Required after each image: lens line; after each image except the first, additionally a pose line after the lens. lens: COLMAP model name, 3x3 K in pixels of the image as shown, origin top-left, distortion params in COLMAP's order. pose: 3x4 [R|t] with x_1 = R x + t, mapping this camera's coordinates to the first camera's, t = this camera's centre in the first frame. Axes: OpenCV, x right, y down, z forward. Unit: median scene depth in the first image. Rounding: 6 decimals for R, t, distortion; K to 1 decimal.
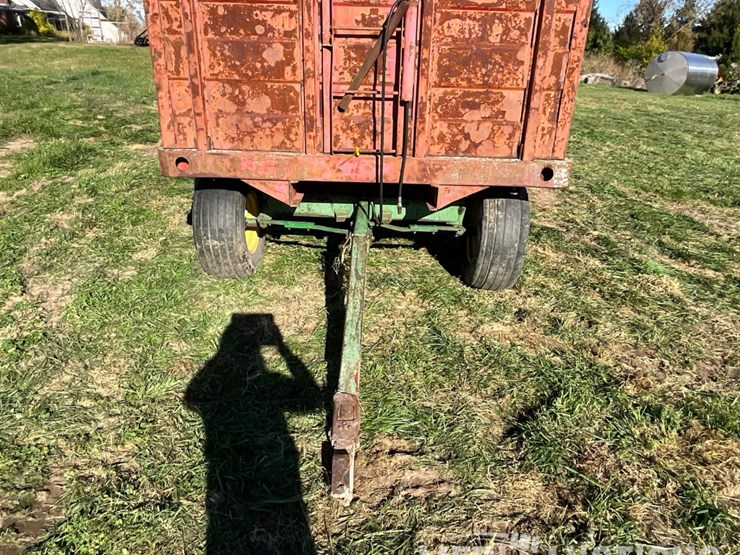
lens RADIAL K [[503.6, 0, 369.9], [0, 503.6, 278.8], [0, 0, 1]] dist [-0.005752, 0.000184]
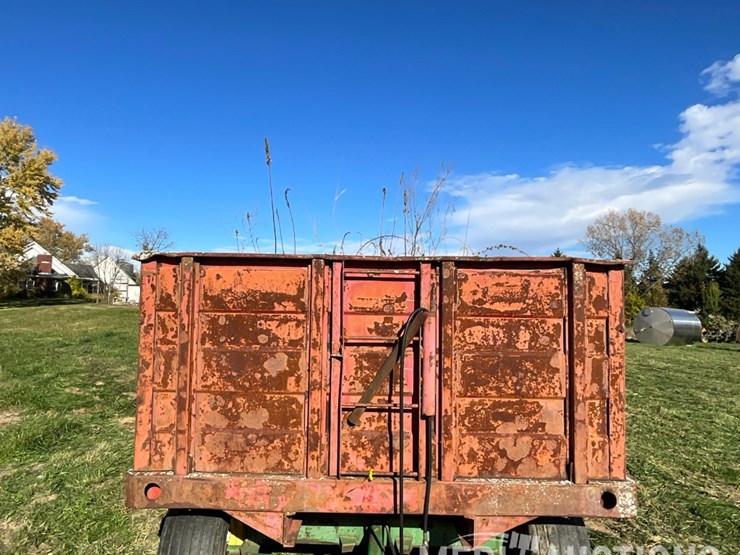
lens RADIAL K [[503.6, 0, 369.9], [0, 503.6, 278.8], [0, 0, 1]] dist [-0.005752, 0.000184]
pose [[0.999941, -0.010866, -0.000773, -0.021965], [0.009287, 0.887471, -0.460769, -0.160493], [0.005693, 0.460735, 0.887520, 0.135176]]
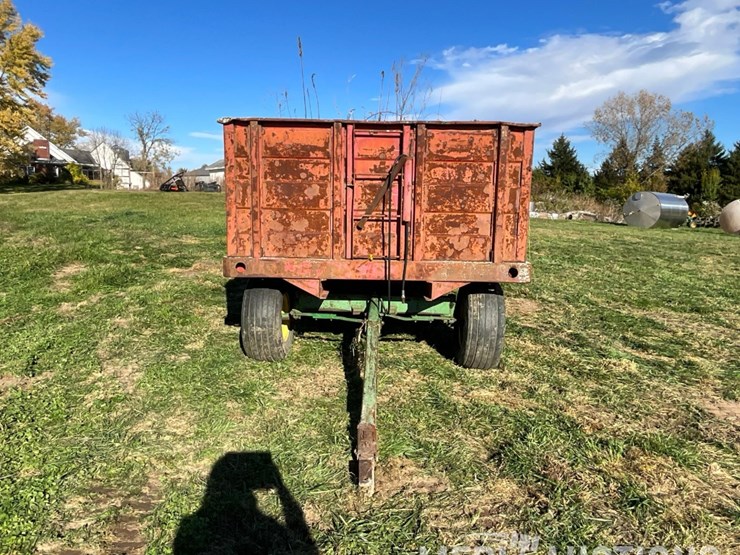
lens RADIAL K [[502.4, 0, 369.1], [0, 502.4, 279.4], [0, 0, 1]] dist [0.009153, -0.018604]
pose [[0.999954, -0.008202, -0.004999, -0.024293], [0.006653, 0.966790, -0.255485, 0.150301], [0.006928, 0.255440, 0.966800, -0.292874]]
